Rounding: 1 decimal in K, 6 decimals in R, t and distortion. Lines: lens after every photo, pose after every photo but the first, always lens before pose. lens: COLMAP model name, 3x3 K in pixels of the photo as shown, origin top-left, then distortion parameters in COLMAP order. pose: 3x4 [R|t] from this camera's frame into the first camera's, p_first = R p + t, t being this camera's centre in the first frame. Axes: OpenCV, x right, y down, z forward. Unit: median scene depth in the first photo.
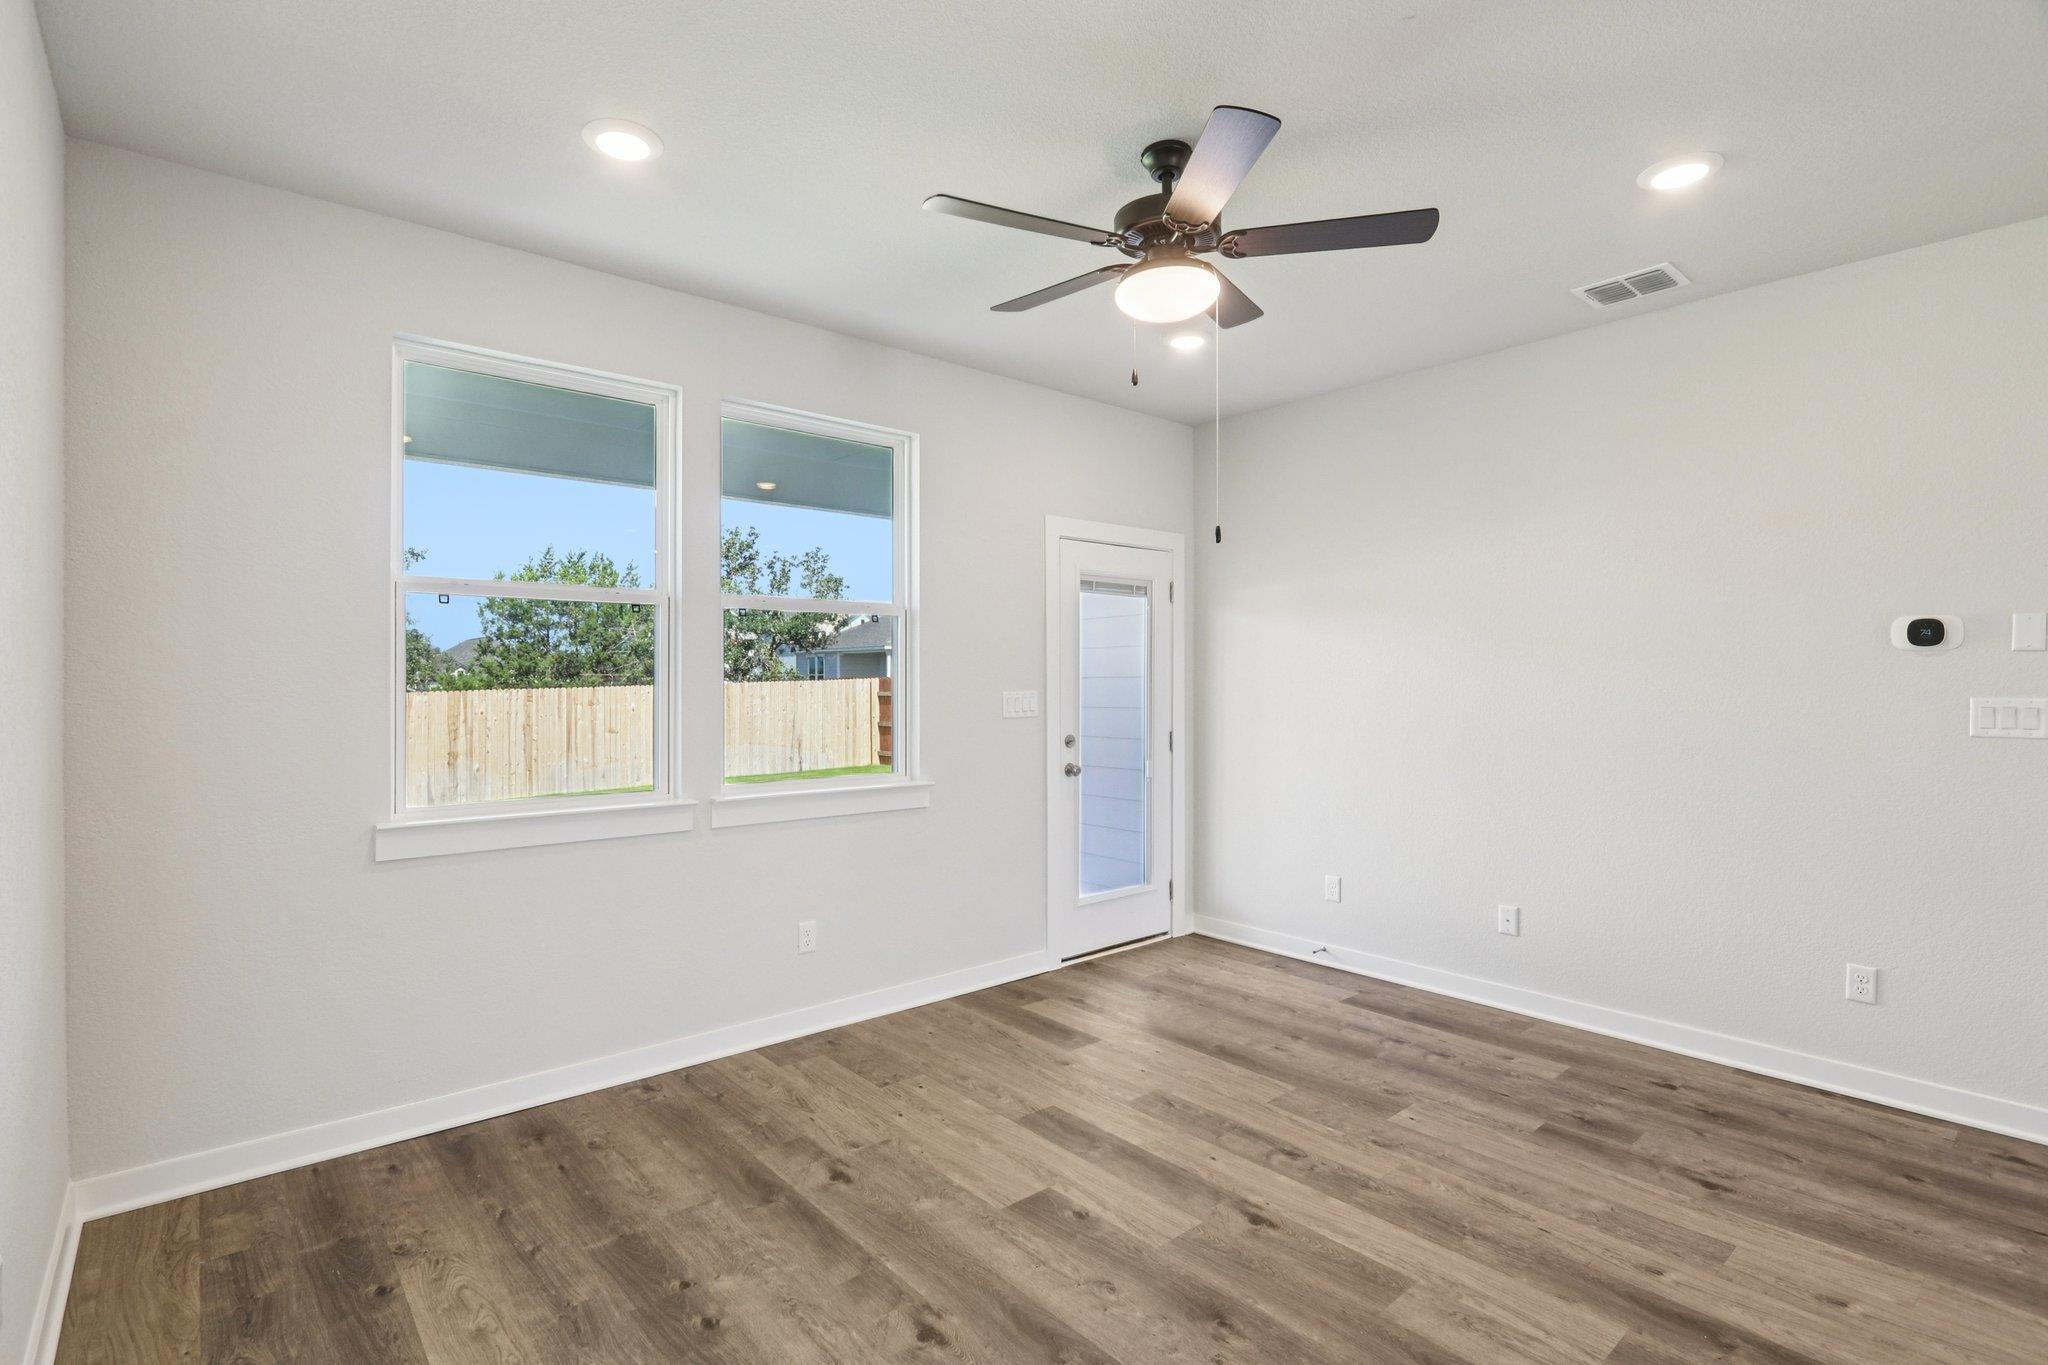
lens RADIAL K [[938.8, 0, 1024.0], [0, 938.8, 682.5], [0, 0, 1]] dist [-0.012598, 0.000743]
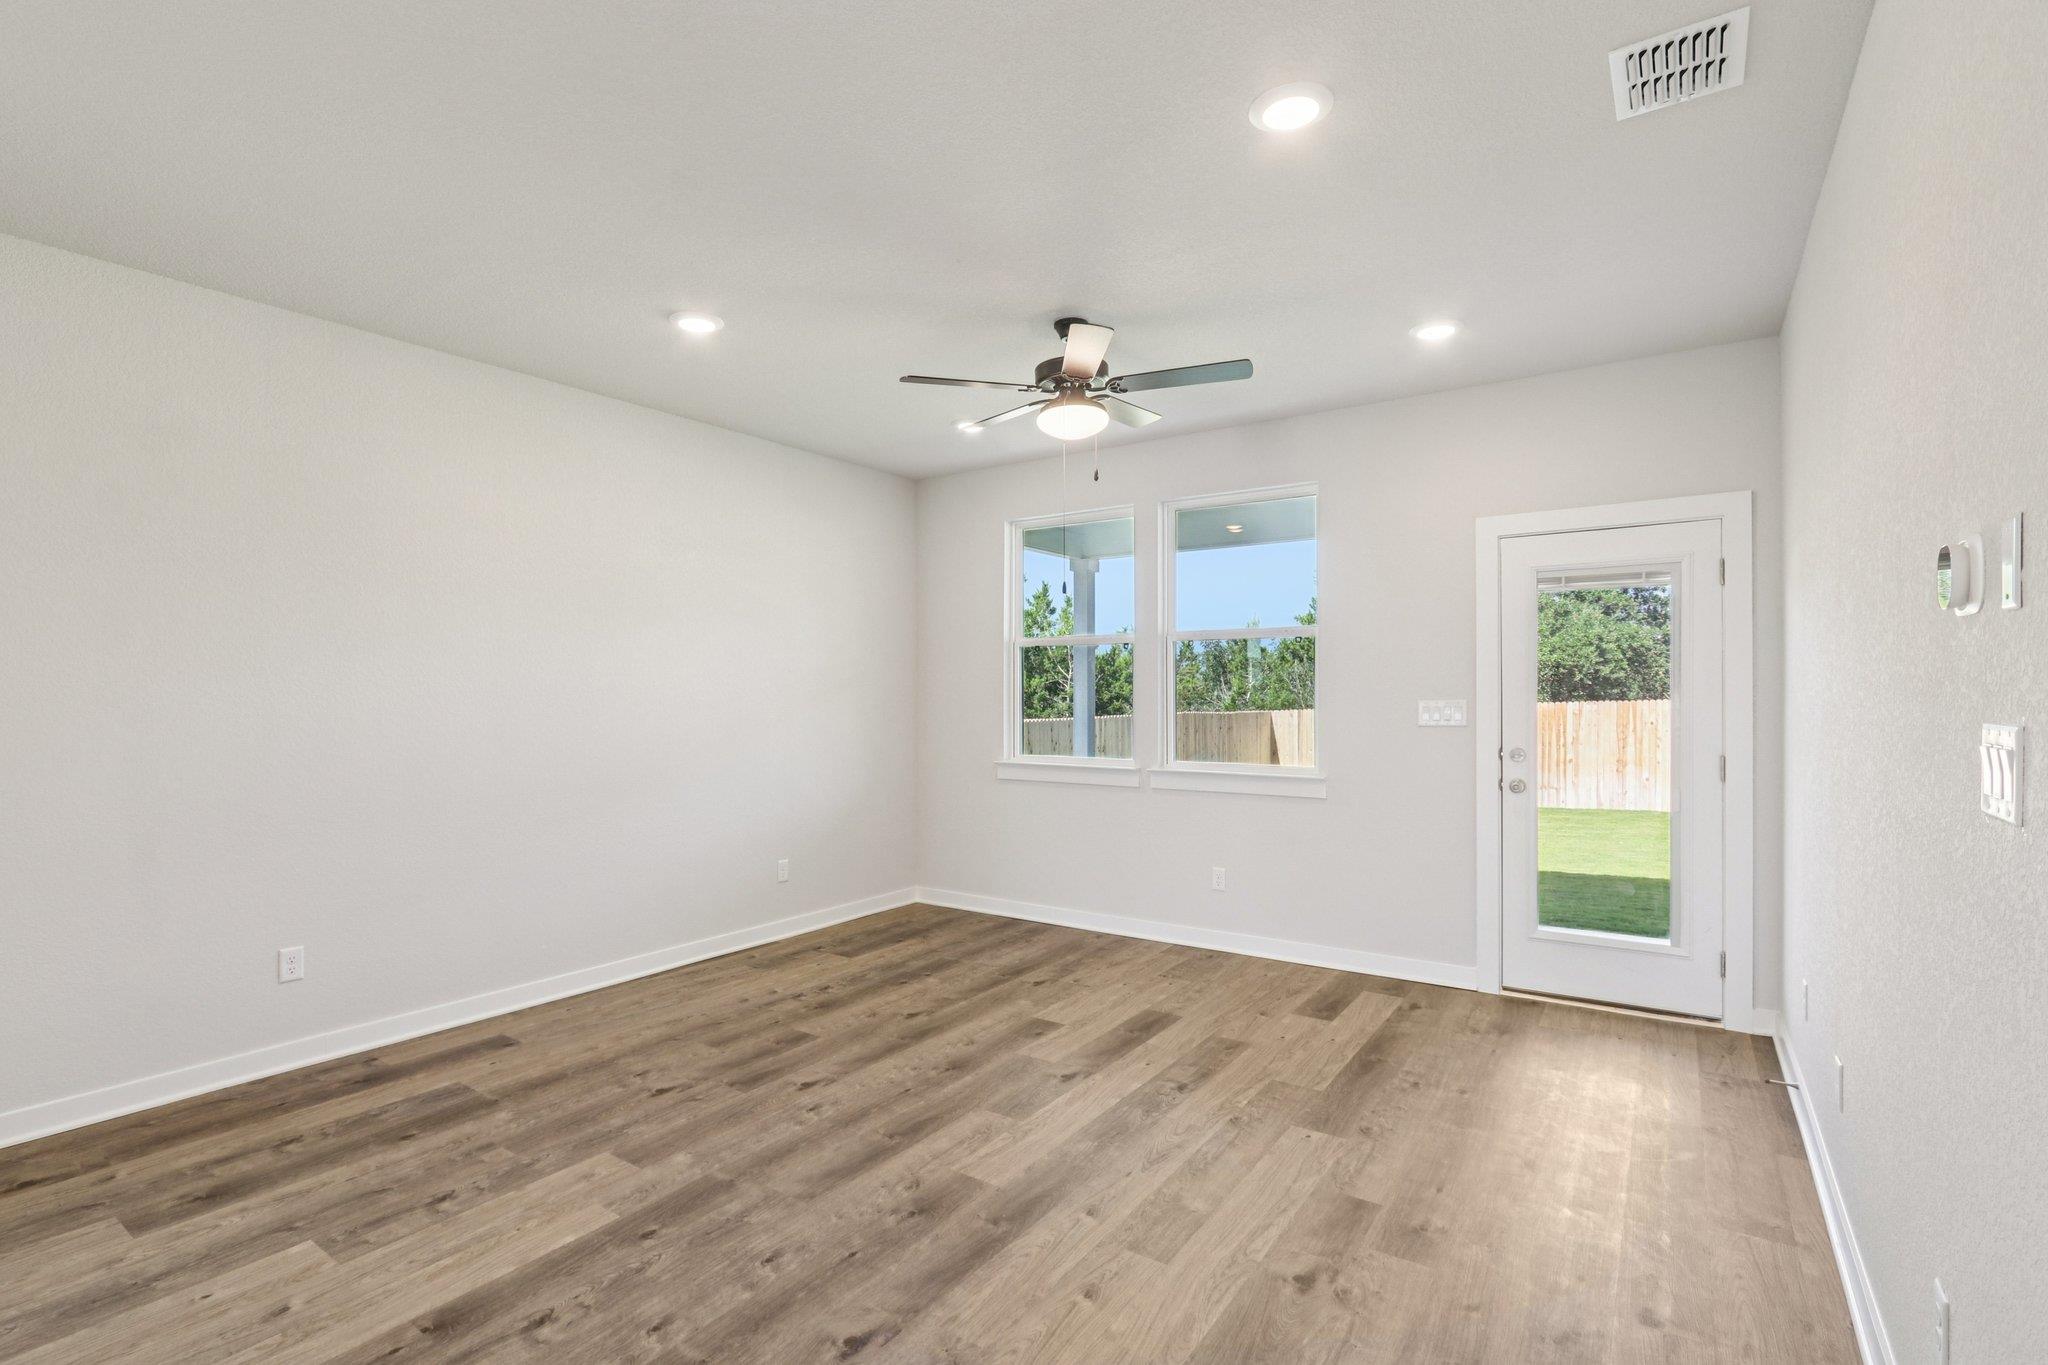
lens RADIAL K [[938.8, 0, 1024.0], [0, 938.8, 682.5], [0, 0, 1]] dist [-0.012598, 0.000743]
pose [[0.283760, -0.012447, -0.958814, 1.362309], [0.001567, 0.999920, -0.012517, 0.003428], [0.958894, 0.002049, 0.283757, 0.465046]]
